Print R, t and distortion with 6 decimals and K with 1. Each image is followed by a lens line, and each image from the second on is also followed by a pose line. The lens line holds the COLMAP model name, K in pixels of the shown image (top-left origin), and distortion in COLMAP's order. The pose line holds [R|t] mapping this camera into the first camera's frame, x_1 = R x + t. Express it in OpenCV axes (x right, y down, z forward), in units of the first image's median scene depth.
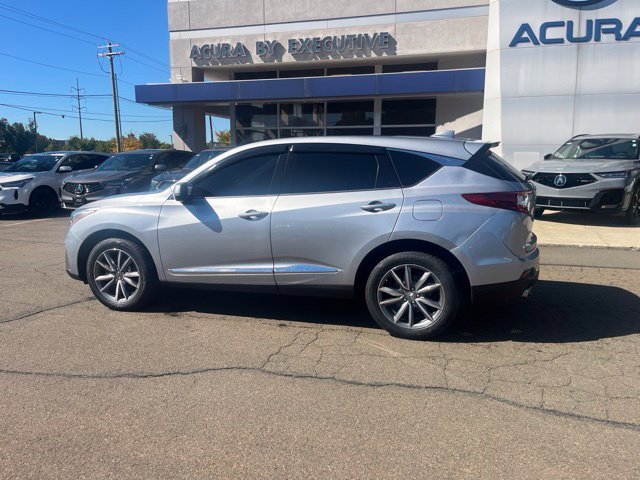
lens RADIAL K [[483.1, 0, 316.4], [0, 483.1, 238.2], [0, 0, 1]] dist [0.072365, -0.093221]
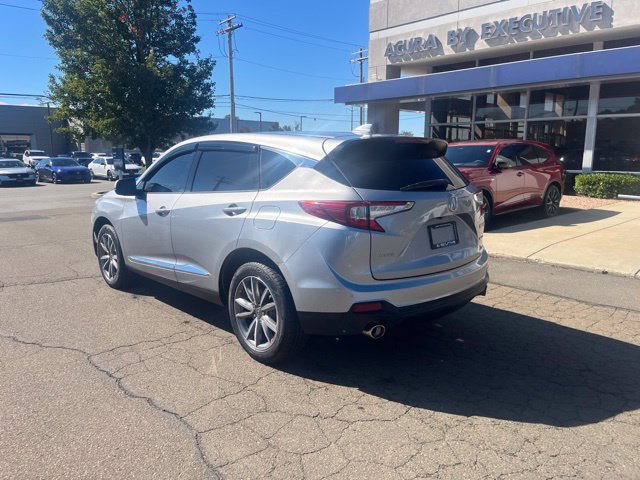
lens RADIAL K [[483.1, 0, 316.3], [0, 483.1, 241.8], [0, 0, 1]] dist [0.072365, -0.093221]
pose [[0.863840, 0.090513, -0.495568, 0.492318], [-0.084164, 0.995831, 0.035175, -0.034575], [0.496685, 0.011323, 0.867857, 0.190579]]
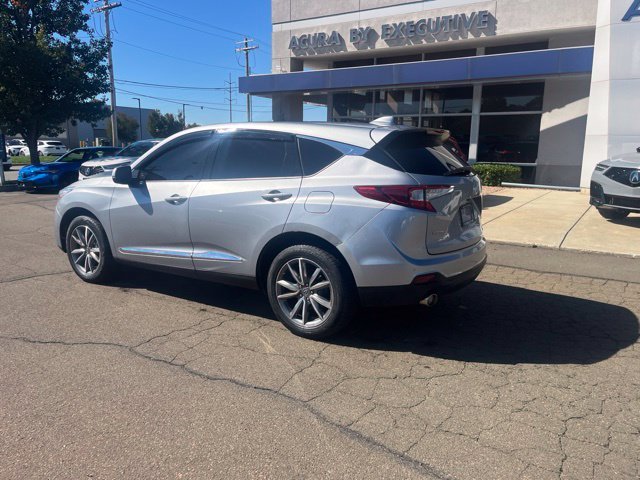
lens RADIAL K [[483.1, 0, 316.1], [0, 483.1, 236.6], [0, 0, 1]] dist [0.072365, -0.093221]
pose [[0.960906, 0.062920, -0.269632, 0.317206], [-0.058141, 0.997978, 0.025682, -0.009710], [0.270703, -0.009001, 0.962621, 0.067617]]
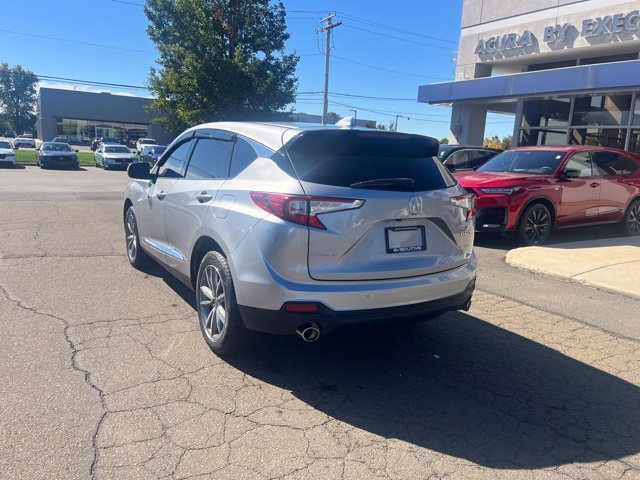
lens RADIAL K [[483.1, 0, 316.8], [0, 483.1, 240.9], [0, 0, 1]] dist [0.072365, -0.093221]
pose [[0.745586, 0.158959, -0.647173, 0.608332], [-0.159011, 0.985520, 0.058873, -0.049046], [0.647160, 0.059013, 0.760066, 0.302363]]
